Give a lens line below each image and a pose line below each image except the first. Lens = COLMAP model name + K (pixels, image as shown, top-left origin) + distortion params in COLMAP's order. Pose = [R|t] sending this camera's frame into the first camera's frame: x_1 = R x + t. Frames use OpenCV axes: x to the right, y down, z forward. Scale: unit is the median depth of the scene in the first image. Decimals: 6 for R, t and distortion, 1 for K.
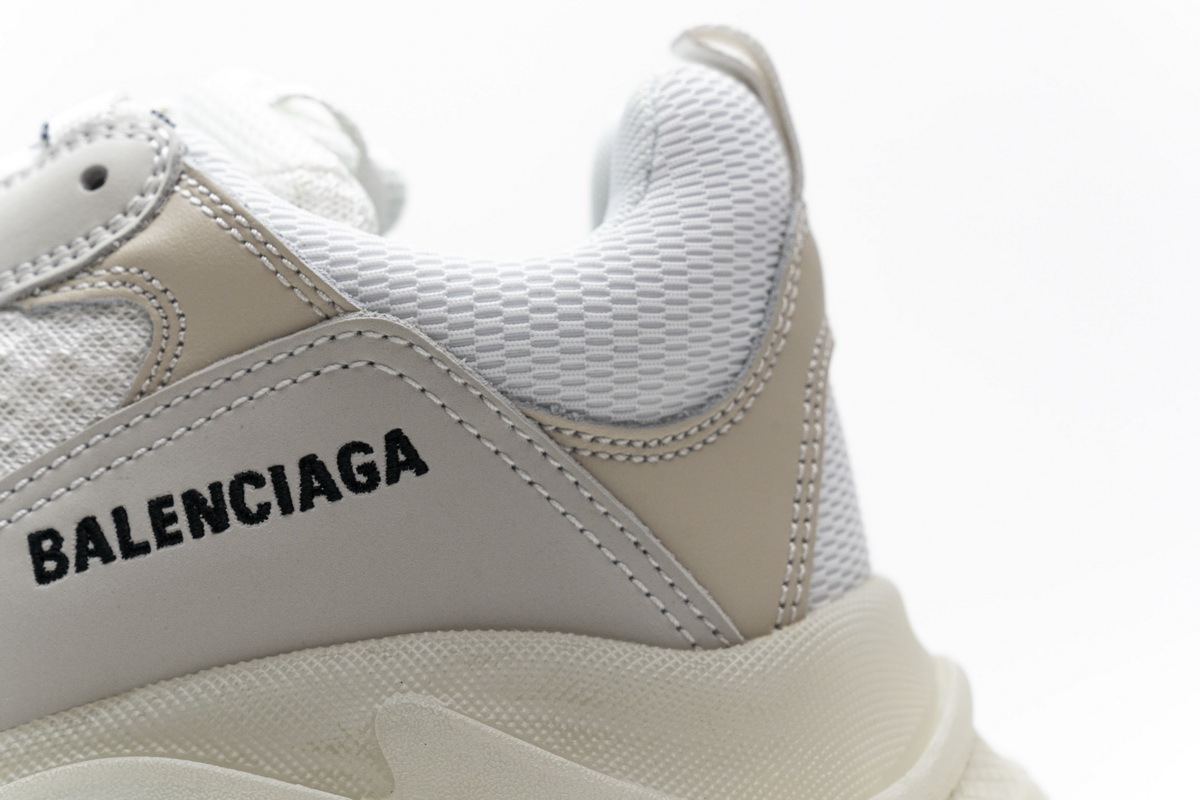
lens RADIAL K [[2367.3, 0, 603.1], [0, 2367.3, 388.2], [0, 0, 1]] dist [0.000905, 0.000000]
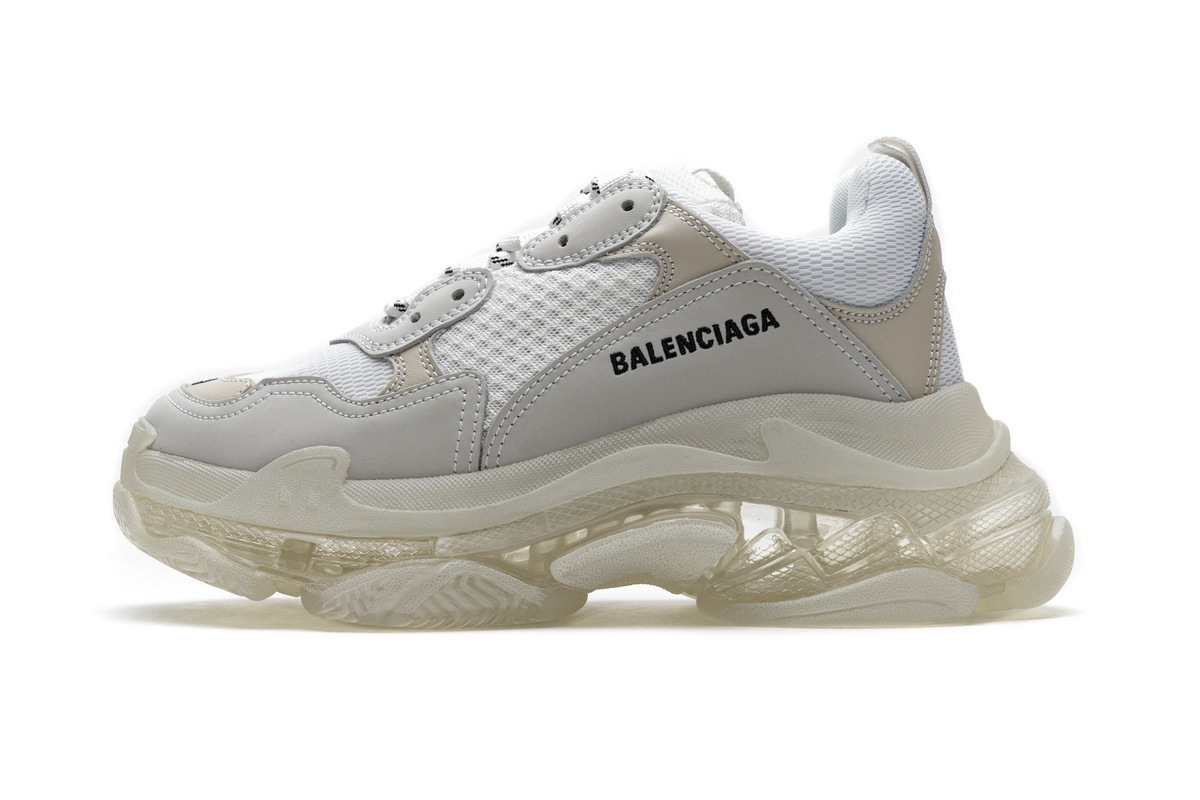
lens RADIAL K [[2367.3, 0, 597.6], [0, 2367.3, 397.1], [0, 0, 1]] dist [0.000905, 0.000000]
pose [[0.999852, -0.006803, -0.015778, -0.218017], [0.006362, 0.999592, -0.027844, 0.170296], [0.015961, 0.027740, 0.999488, -1.370734]]
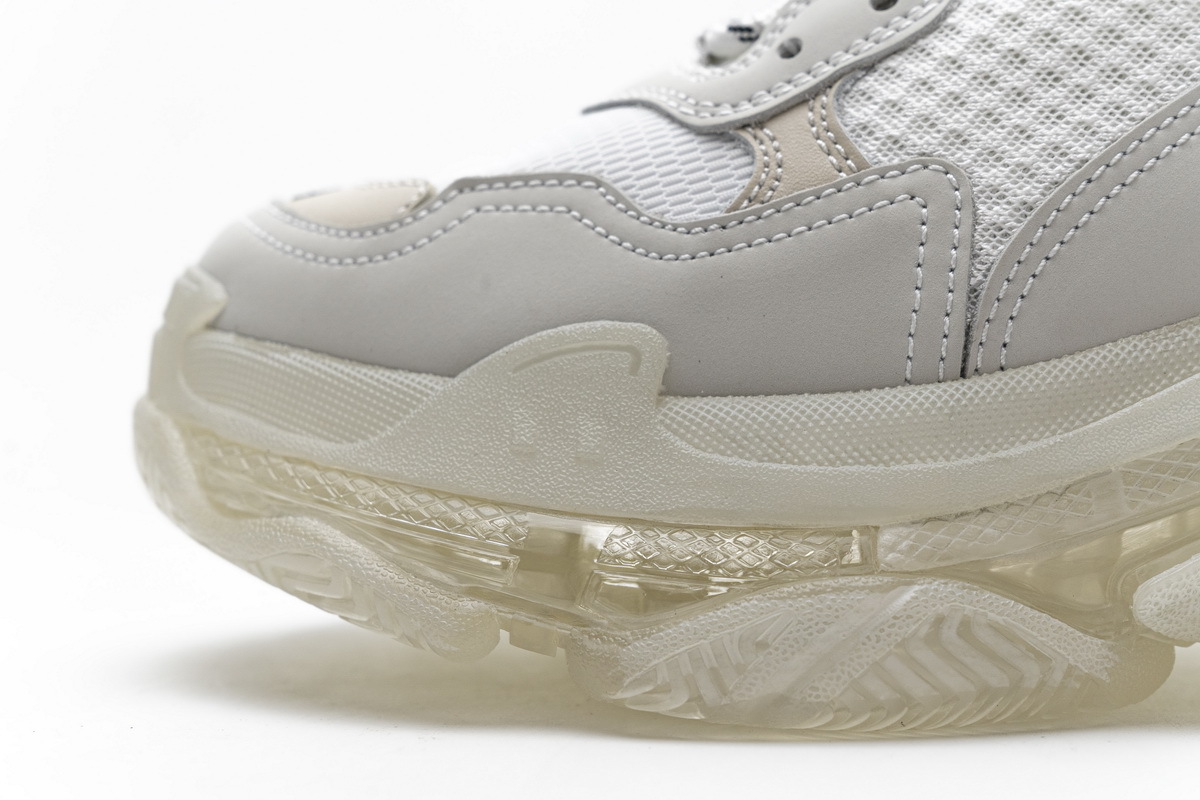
lens RADIAL K [[2367.3, 0, 599.7], [0, 2367.3, 408.4], [0, 0, 1]] dist [0.000905, 0.000000]
pose [[0.999956, -0.000174, 0.009416, -0.546492], [0.000044, 0.999904, 0.013864, 0.176095], [-0.009418, -0.013863, 0.999860, -0.070848]]
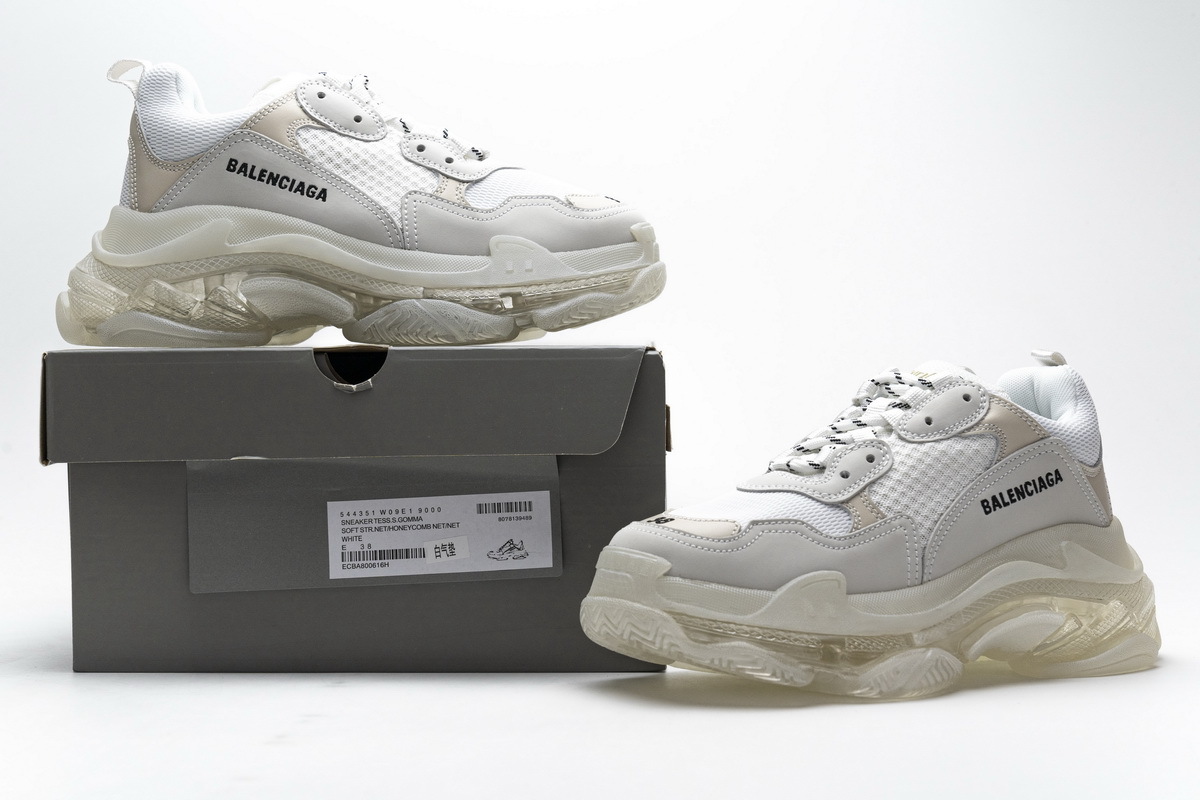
lens RADIAL K [[1985.4, 0, 601.9], [0, 1985.4, 400.6], [0, 0, 1]] dist [-0.046384, 0.000000]
pose [[0.826196, 0.001440, 0.563381, -2.351187], [0.016551, 0.999503, -0.026827, -0.017298], [-0.563140, 0.031489, 0.825761, -1.105237]]
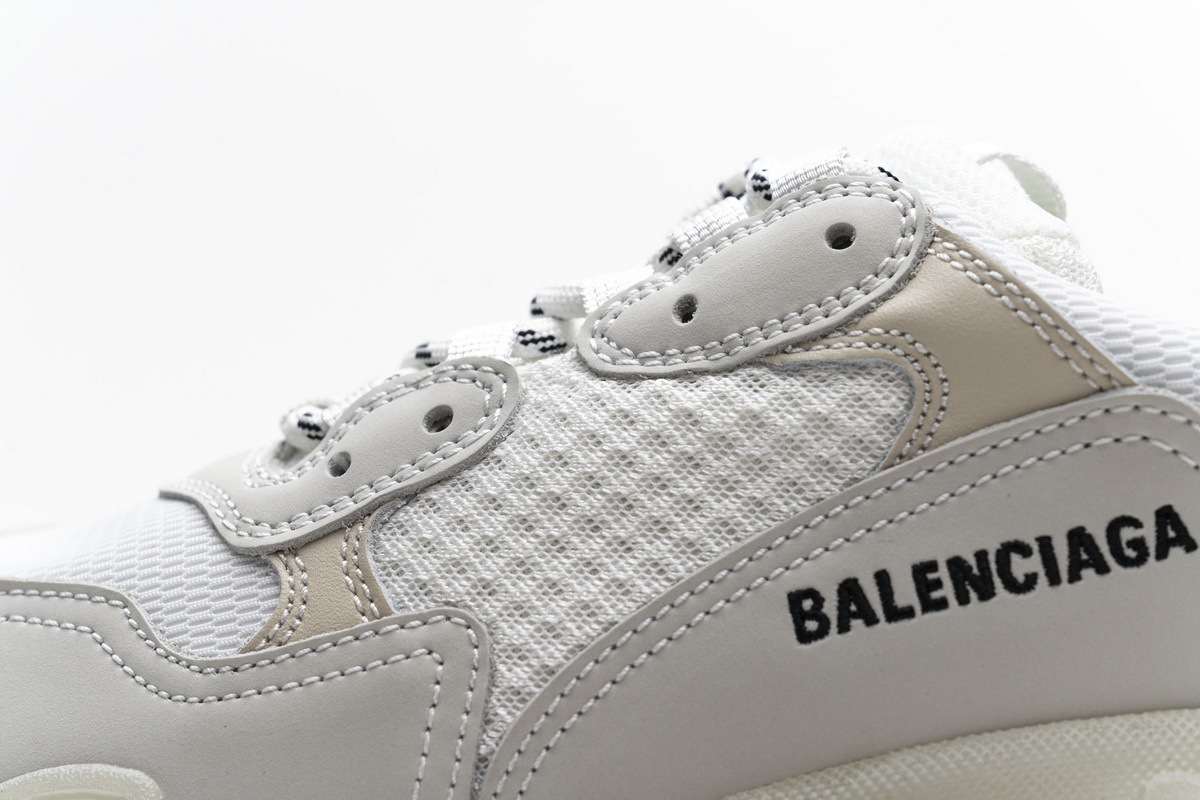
lens RADIAL K [[2367.3, 0, 599.1], [0, 2367.3, 403.7], [0, 0, 1]] dist [0.000905, 0.000000]
pose [[0.998711, 0.043702, -0.025822, -0.299923], [-0.043454, 0.999004, 0.010102, -0.024809], [0.026238, -0.008967, 0.999616, -0.002278]]
